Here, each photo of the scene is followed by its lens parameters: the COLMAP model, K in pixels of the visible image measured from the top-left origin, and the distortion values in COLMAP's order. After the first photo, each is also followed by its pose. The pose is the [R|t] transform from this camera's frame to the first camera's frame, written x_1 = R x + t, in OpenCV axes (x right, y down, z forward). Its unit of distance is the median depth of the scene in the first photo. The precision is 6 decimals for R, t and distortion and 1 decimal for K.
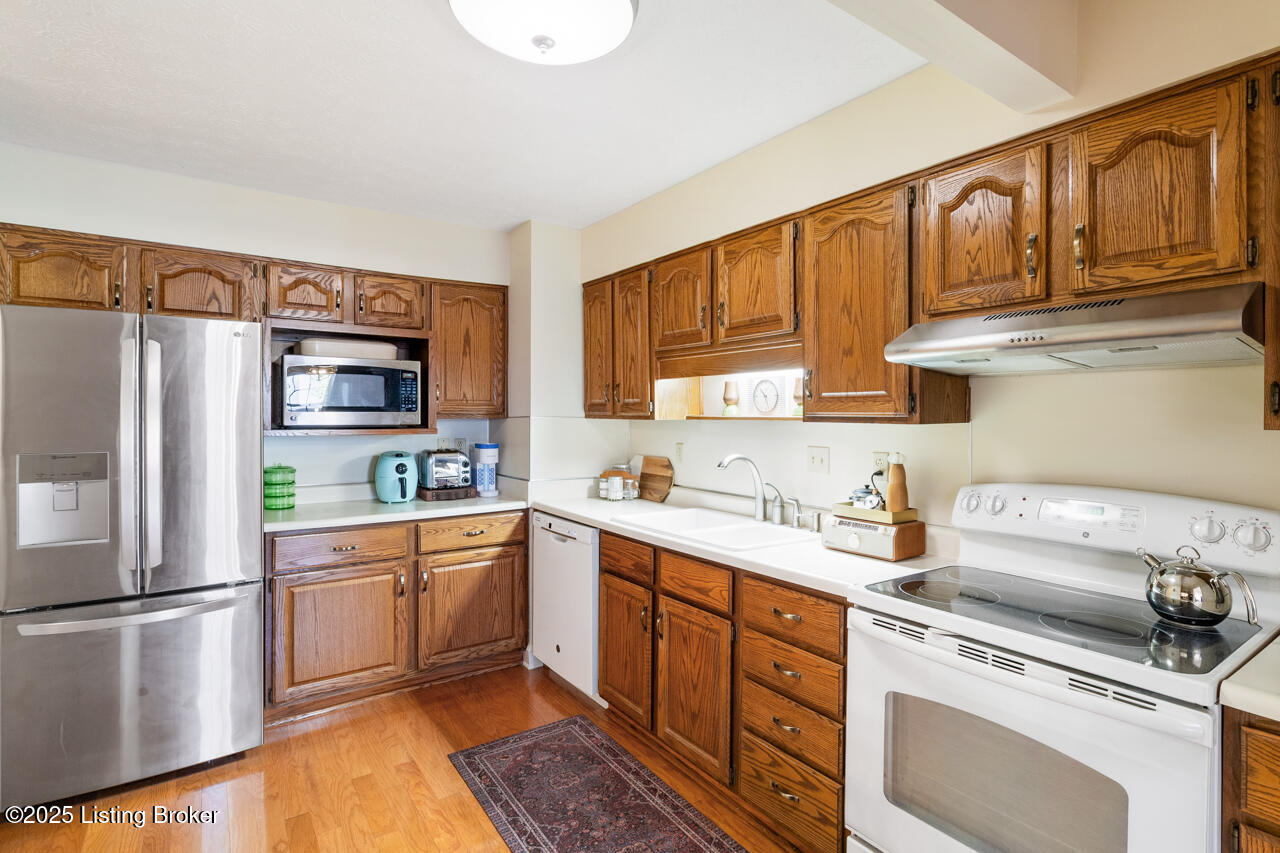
lens RADIAL K [[628.9, 0, 596.9], [0, 628.9, 415.8], [0, 0, 1]] dist [-0.002534, -0.001226]
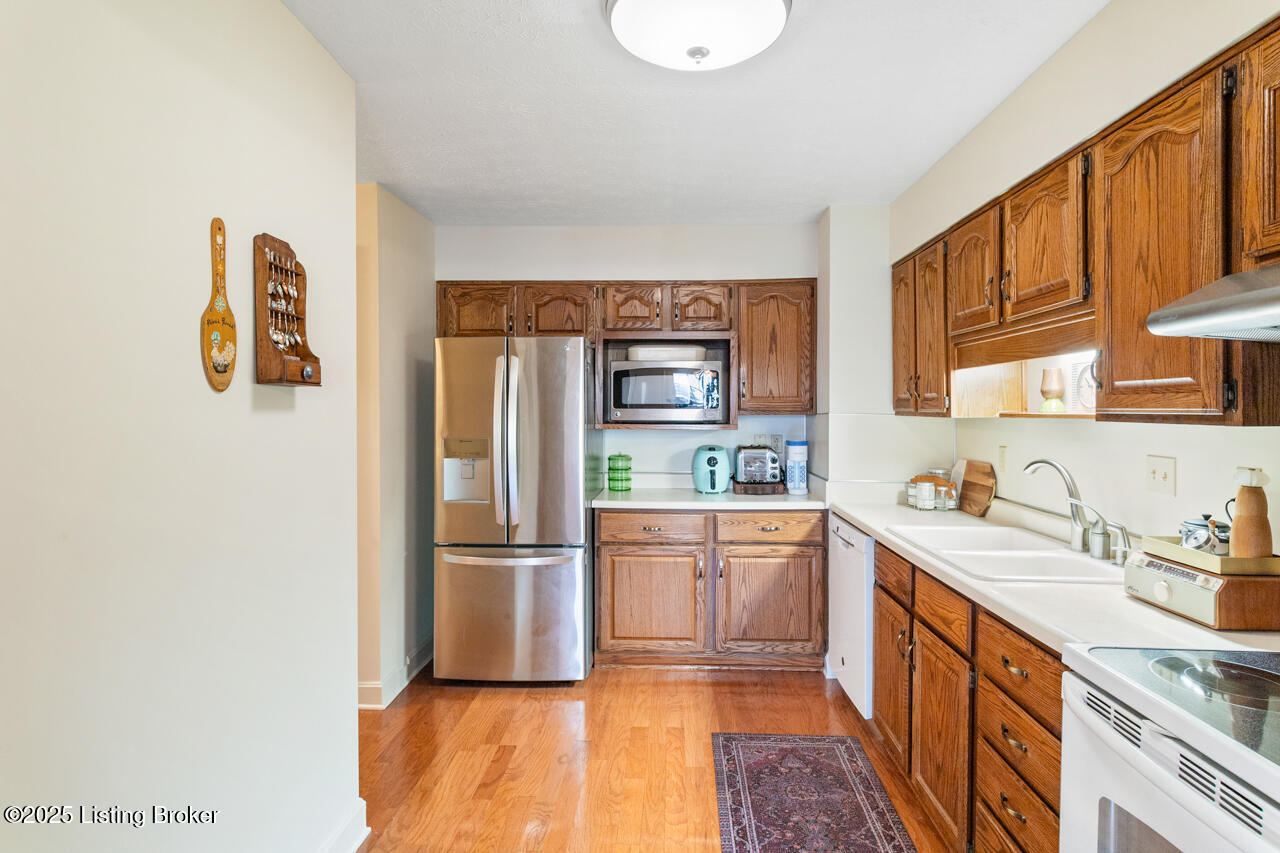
lens RADIAL K [[628.9, 0, 605.7], [0, 628.9, 413.4], [0, 0, 1]] dist [-0.002534, -0.001226]
pose [[0.794807, 0.002058, -0.606859, 0.236698], [-0.000814, 0.999997, 0.002326, -0.000550], [0.606862, -0.001355, 0.794806, 0.045770]]
